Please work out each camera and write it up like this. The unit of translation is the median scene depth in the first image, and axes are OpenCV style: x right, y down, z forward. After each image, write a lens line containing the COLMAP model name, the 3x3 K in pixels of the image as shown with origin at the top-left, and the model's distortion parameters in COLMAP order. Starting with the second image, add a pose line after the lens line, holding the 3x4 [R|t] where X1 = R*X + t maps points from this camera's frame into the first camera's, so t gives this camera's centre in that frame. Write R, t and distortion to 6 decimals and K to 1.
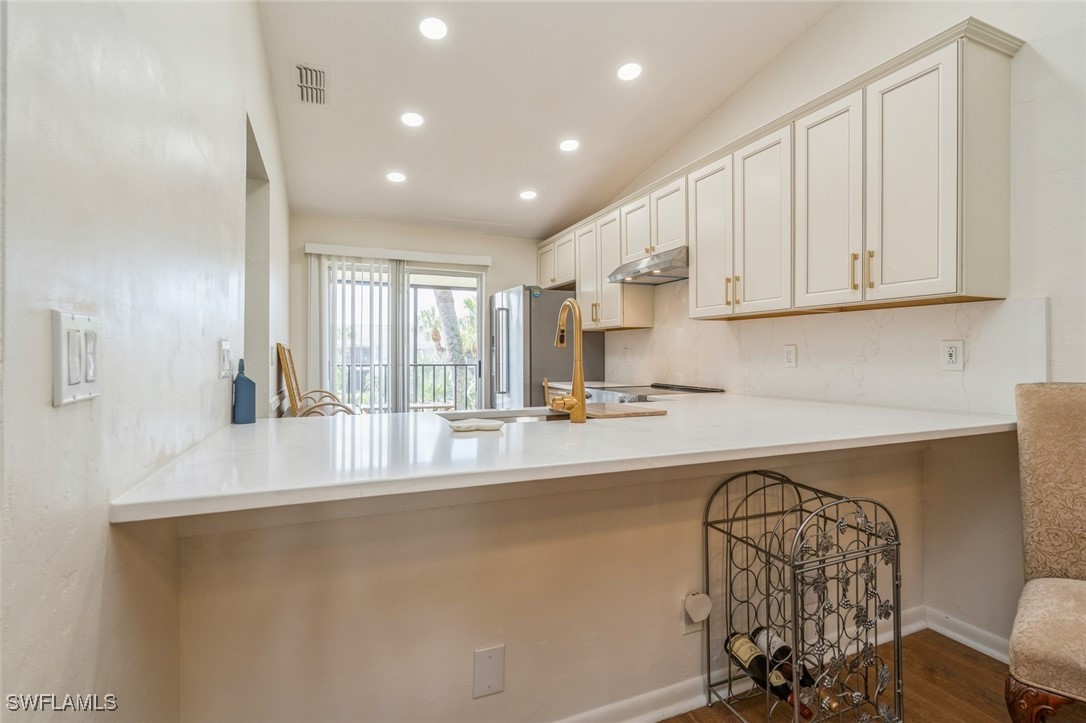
lens RADIAL K [[499.7, 0, 538.7], [0, 499.7, 353.4], [0, 0, 1]] dist [-0.000609, 0.001397]
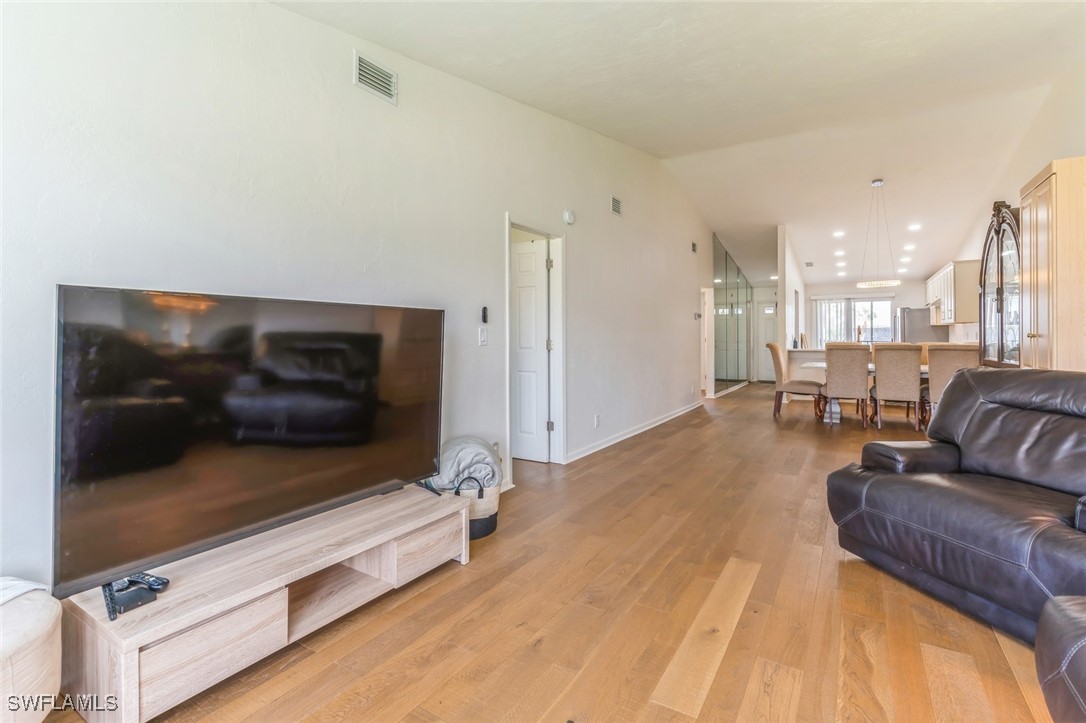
lens RADIAL K [[499.7, 0, 544.7], [0, 499.7, 335.5], [0, 0, 1]] dist [-0.000609, 0.001397]
pose [[0.574746, -0.009497, -0.818277, 1.064307], [0.009905, 0.999940, -0.004649, -0.004574], [0.818272, -0.005433, 0.574805, -2.015506]]
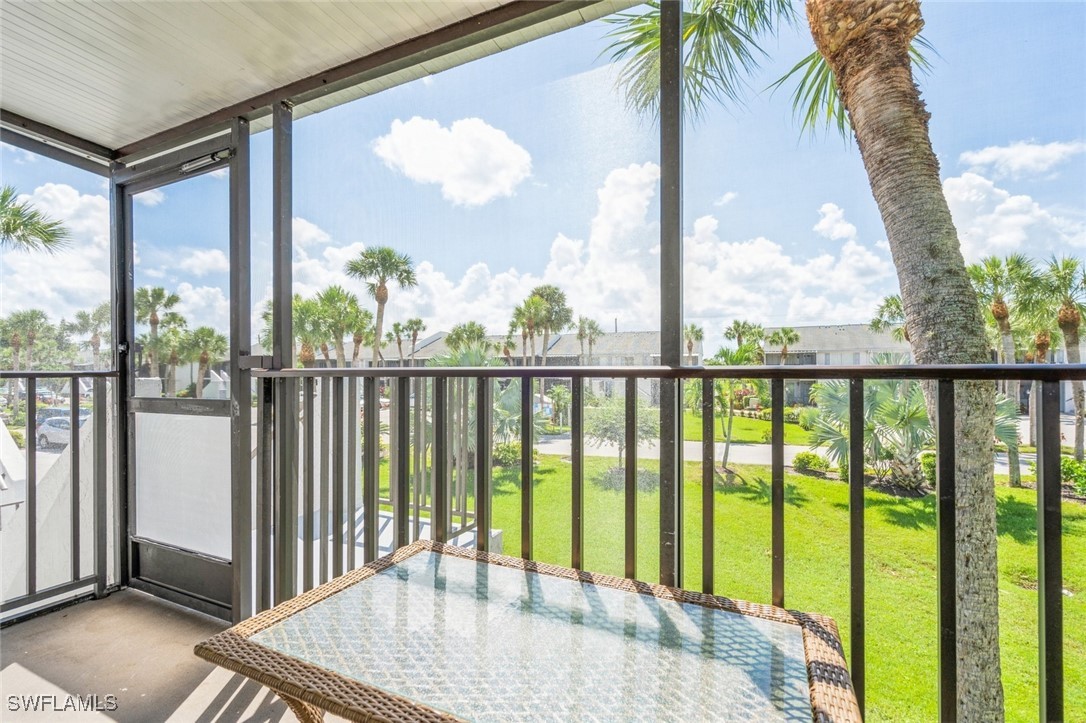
lens RADIAL K [[499.7, 0, 535.2], [0, 499.7, 362.1], [0, 0, 1]] dist [-0.000609, 0.001397]
pose [[0.654838, -0.010704, -0.755694, -0.240765], [0.012525, 0.999916, -0.003310, 0.034148], [0.755666, -0.007297, 0.654917, 1.456985]]
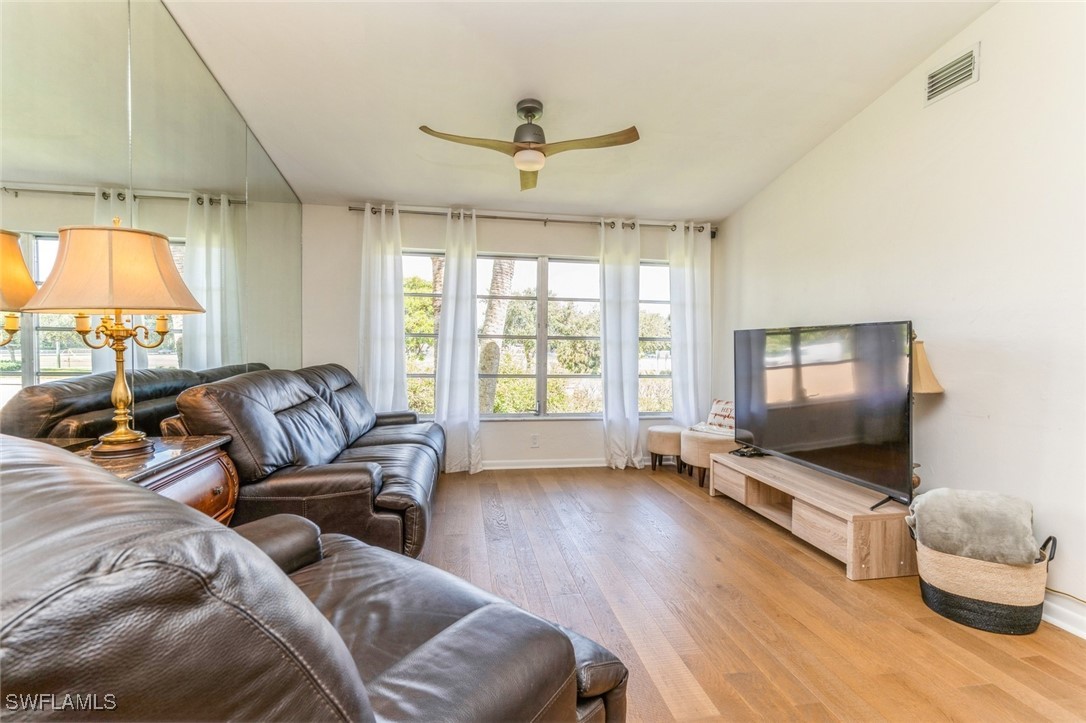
lens RADIAL K [[499.7, 0, 548.4], [0, 499.7, 356.7], [0, 0, 1]] dist [-0.000609, 0.001397]
pose [[-0.974234, -0.017885, 0.224828, 0.711952], [-0.015148, 0.999789, 0.013894, -0.001768], [-0.225029, 0.010130, -0.974300, -1.019080]]
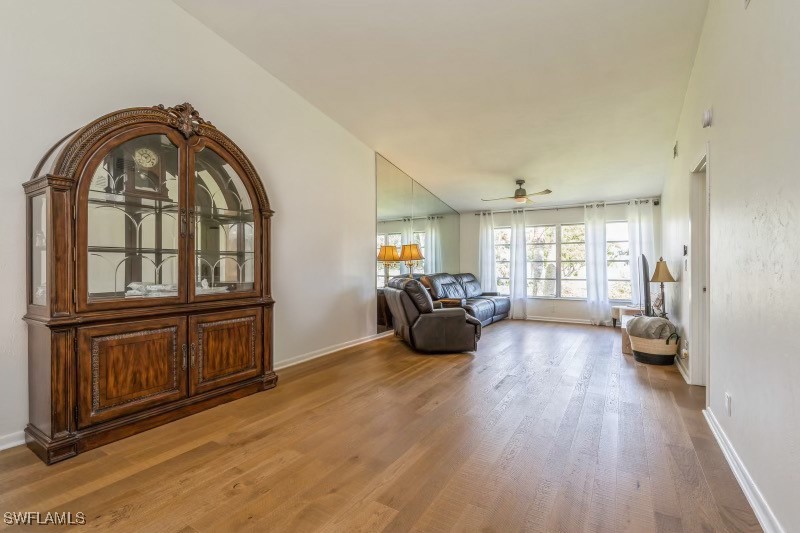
lens RADIAL K [[367.2, 0, 397.6], [0, 367.2, 265.7], [0, 0, 1]] dist [-0.008386, 0.000781]
pose [[-0.578198, -0.000492, 0.815896, -0.102451], [-0.004433, 0.999987, -0.002538, -0.000809], [-0.815884, -0.005084, -0.578193, -0.385194]]
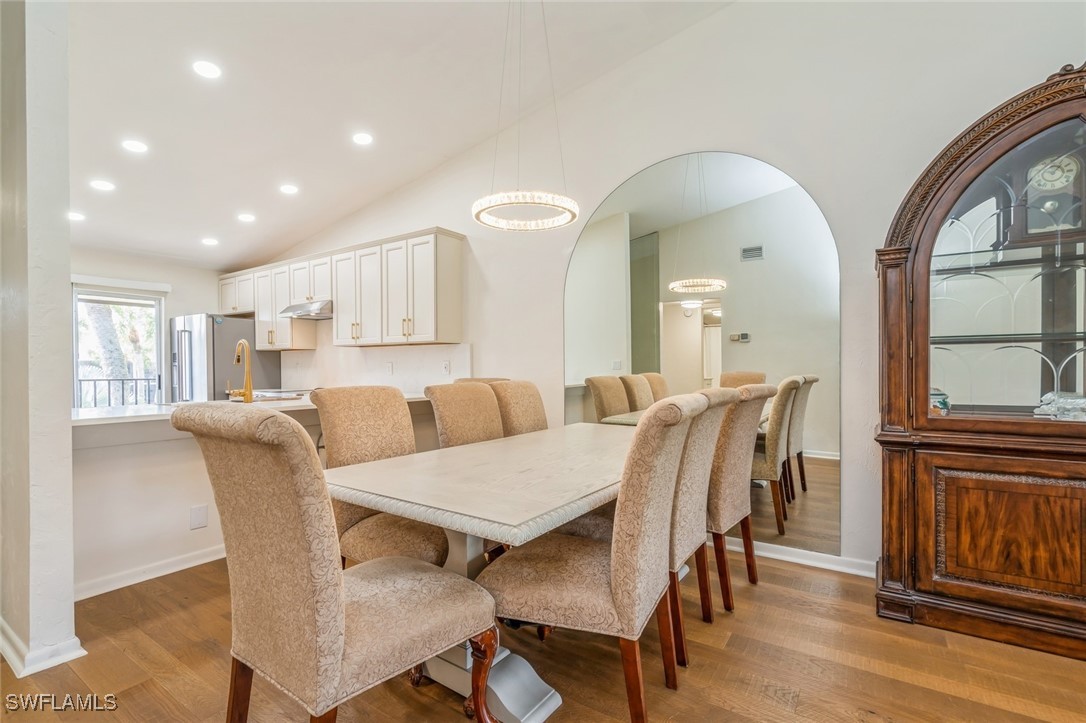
lens RADIAL K [[499.7, 0, 542.0], [0, 499.7, 369.3], [0, 0, 1]] dist [-0.000609, 0.001397]
pose [[0.838679, -0.009309, 0.544547, -0.009327], [0.006143, 0.999952, 0.007634, -0.001723], [-0.544592, -0.003057, 0.838696, -0.561156]]
